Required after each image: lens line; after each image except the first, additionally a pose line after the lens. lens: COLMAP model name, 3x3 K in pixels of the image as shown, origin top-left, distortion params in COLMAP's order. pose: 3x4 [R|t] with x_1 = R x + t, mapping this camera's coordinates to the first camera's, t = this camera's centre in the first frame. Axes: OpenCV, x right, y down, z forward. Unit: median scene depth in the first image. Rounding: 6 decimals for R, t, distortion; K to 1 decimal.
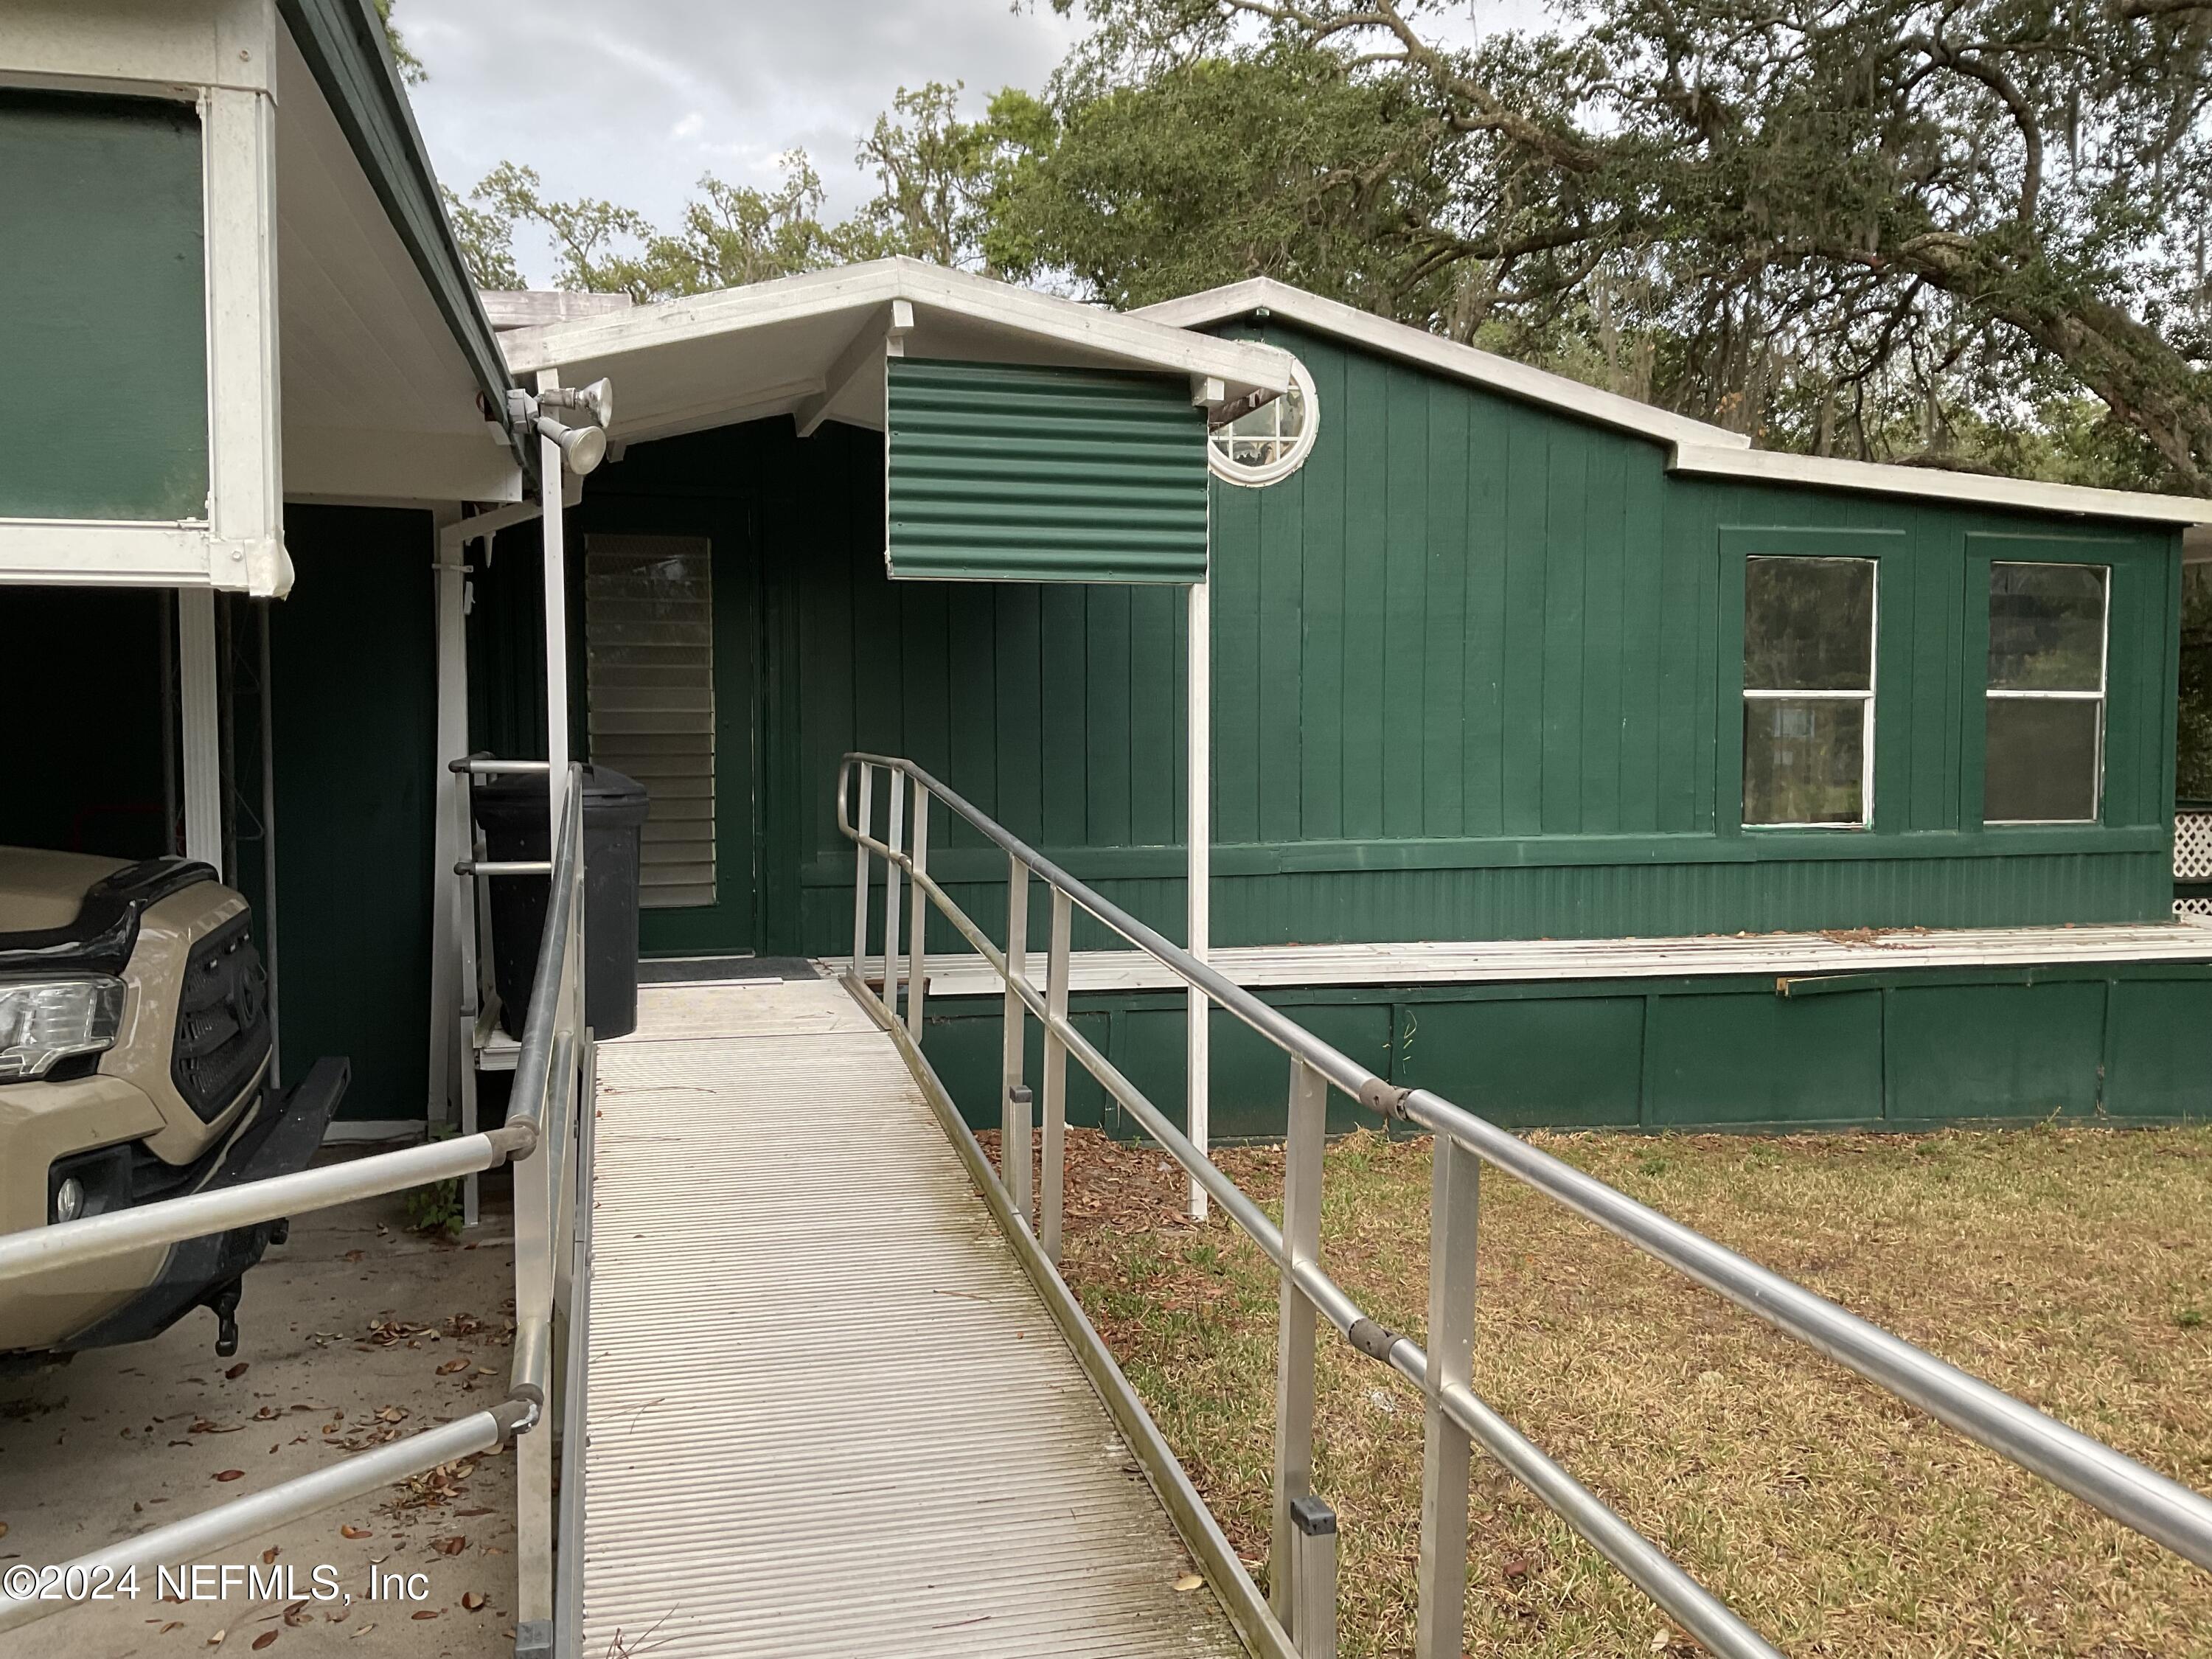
lens RADIAL K [[1796.6, 0, 1094.3], [0, 1796.6, 836.9], [0, 0, 1]] dist [0.055697, -0.093969]
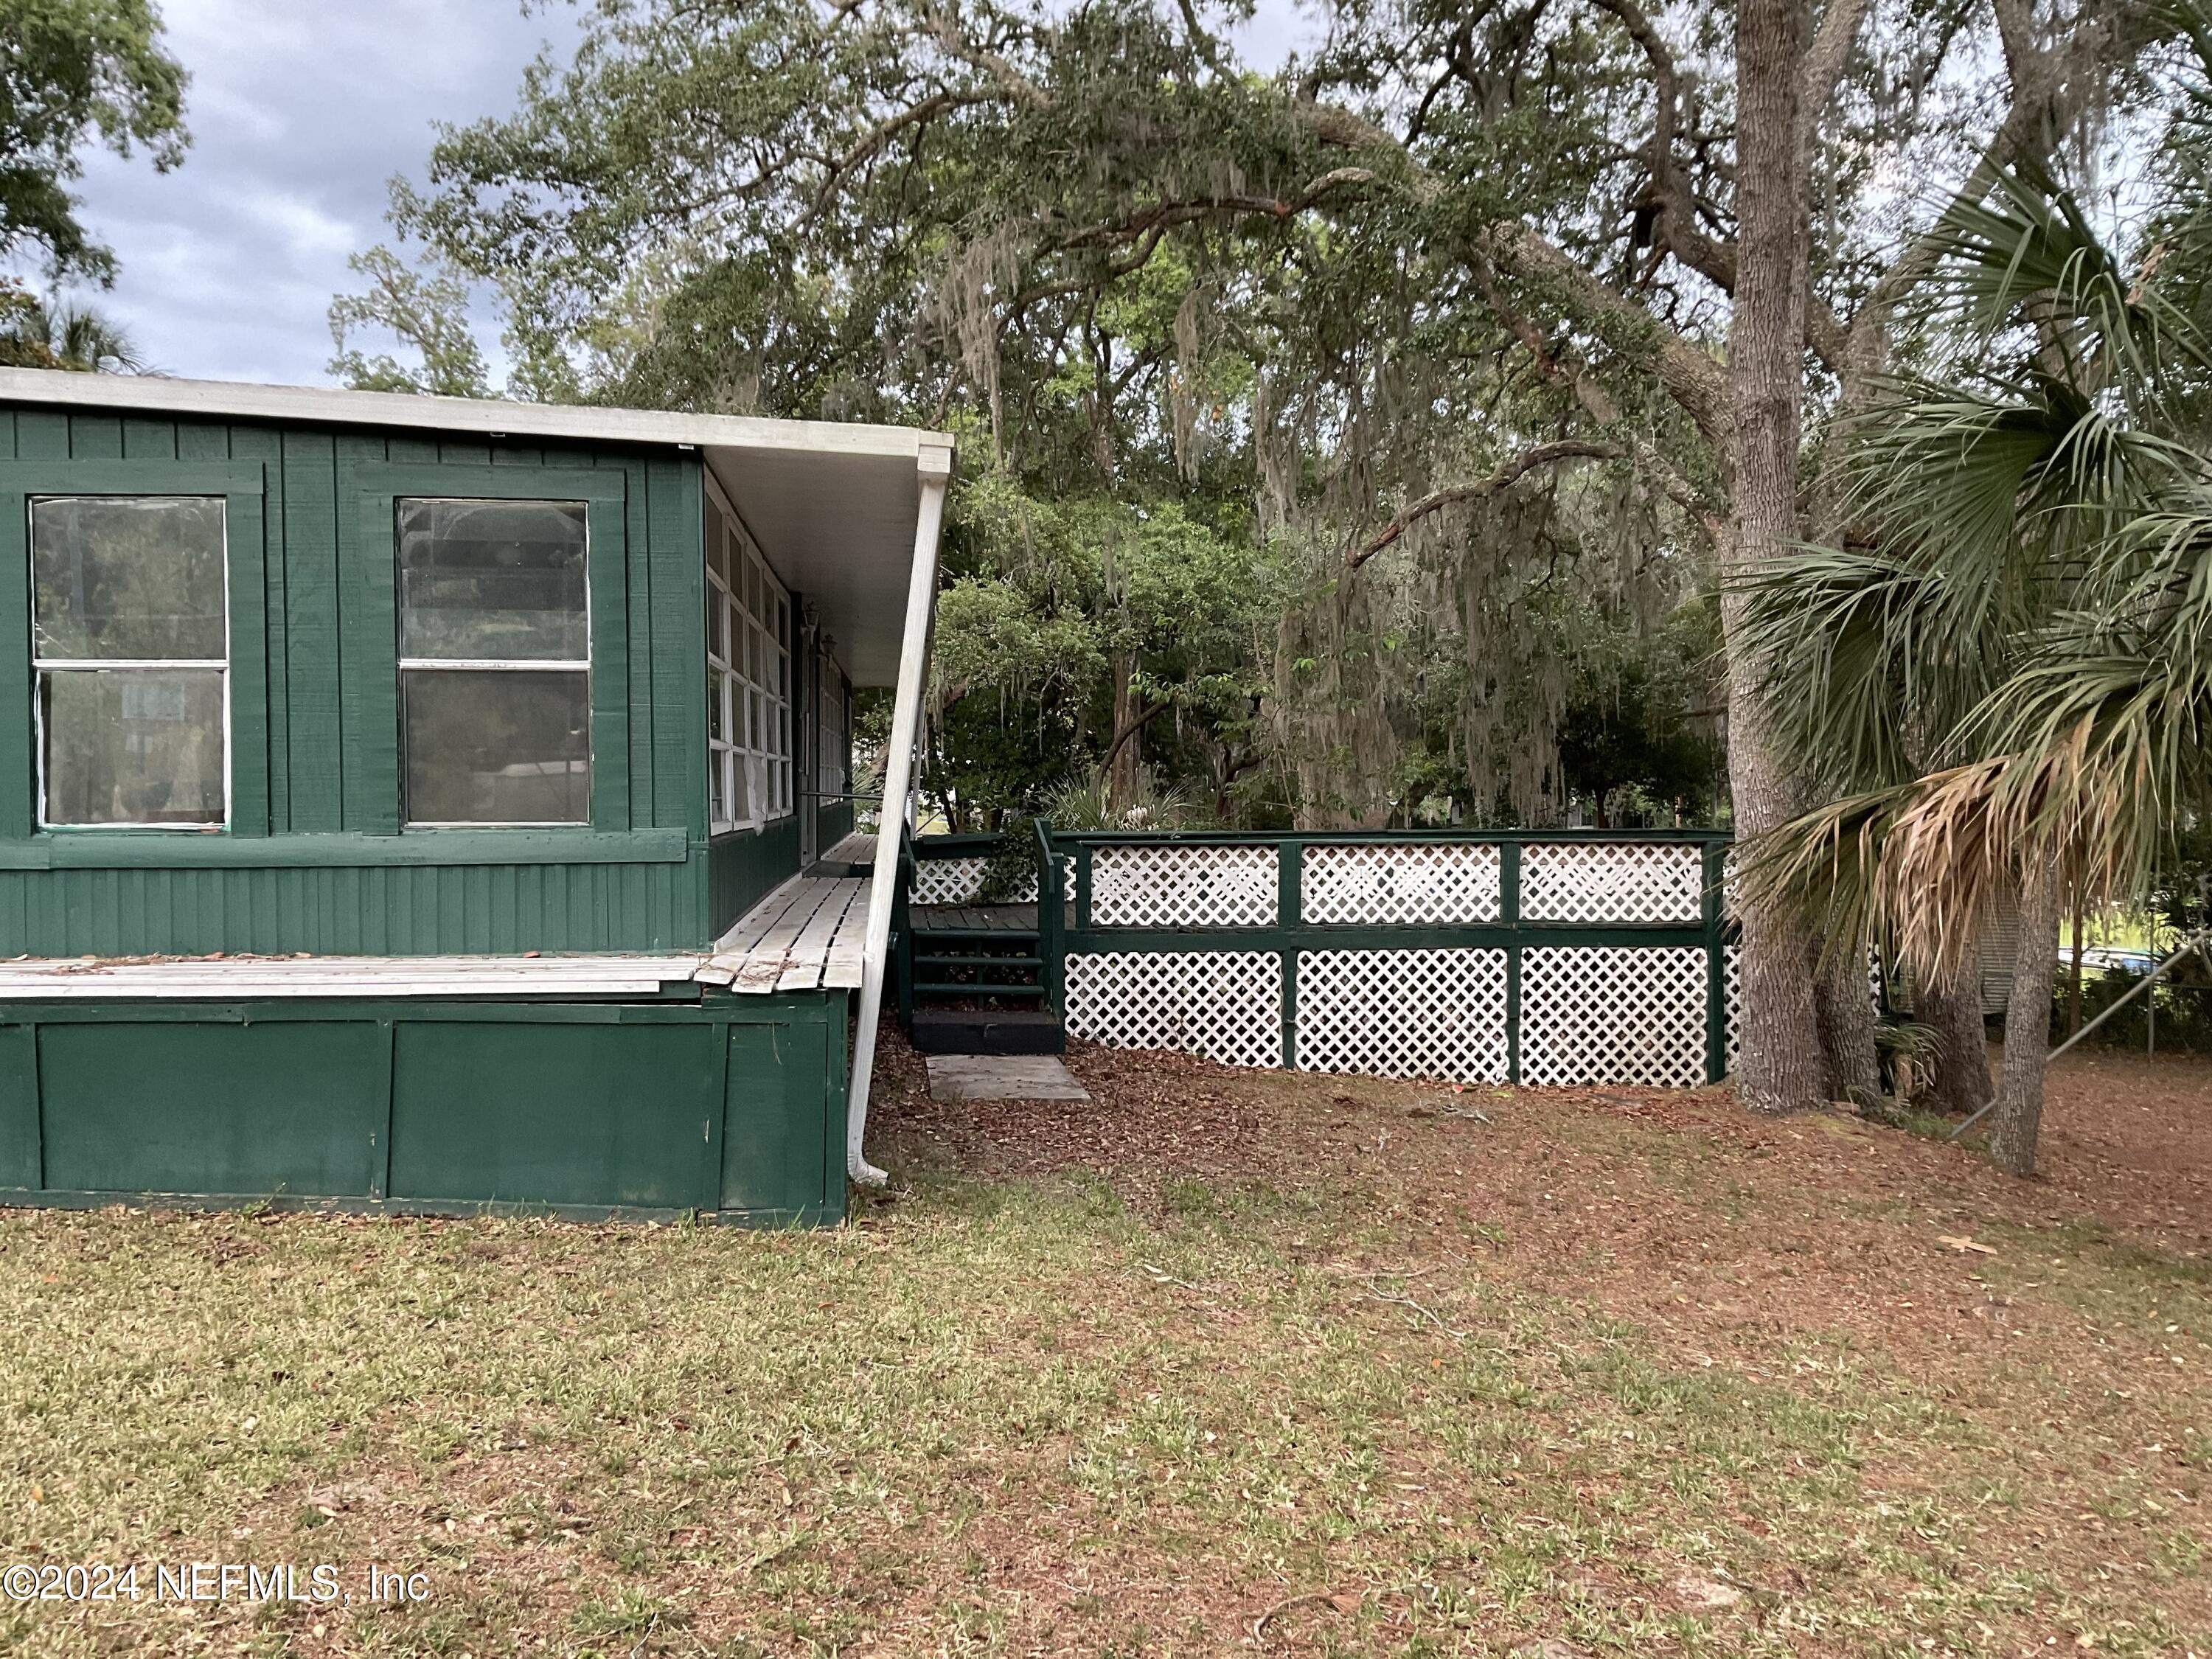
lens RADIAL K [[1796.6, 0, 1103.7], [0, 1796.6, 837.9], [0, 0, 1]] dist [0.055697, -0.093969]
pose [[0.985236, -0.002651, -0.171182, 0.981571], [-0.006175, 0.998679, -0.051008, 0.038424], [0.171091, 0.051312, 0.983918, 0.292842]]
